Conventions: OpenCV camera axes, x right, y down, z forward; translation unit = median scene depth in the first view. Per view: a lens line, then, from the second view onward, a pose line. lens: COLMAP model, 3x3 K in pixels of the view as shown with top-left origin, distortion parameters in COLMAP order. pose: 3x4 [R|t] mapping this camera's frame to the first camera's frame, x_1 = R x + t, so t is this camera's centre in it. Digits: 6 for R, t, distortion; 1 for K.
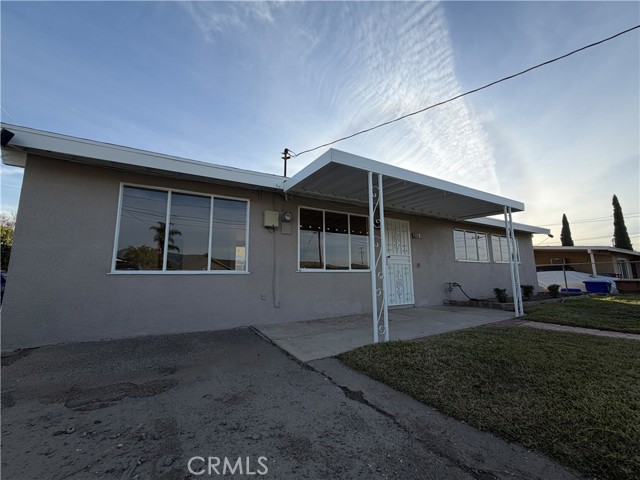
lens RADIAL K [[255.6, 0, 319.1], [0, 255.6, 242.0], [0, 0, 1]] dist [0.000484, 0.000108]
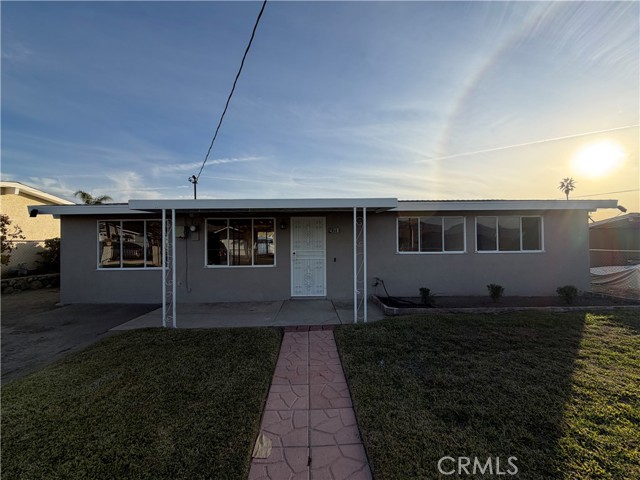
lens RADIAL K [[255.6, 0, 319.1], [0, 255.6, 242.0], [0, 0, 1]] dist [0.000484, 0.000108]
pose [[0.880391, -0.002347, -0.474244, 0.867280], [0.064658, 0.991244, 0.115127, -0.109200], [0.469821, -0.132021, 0.872834, 0.082917]]
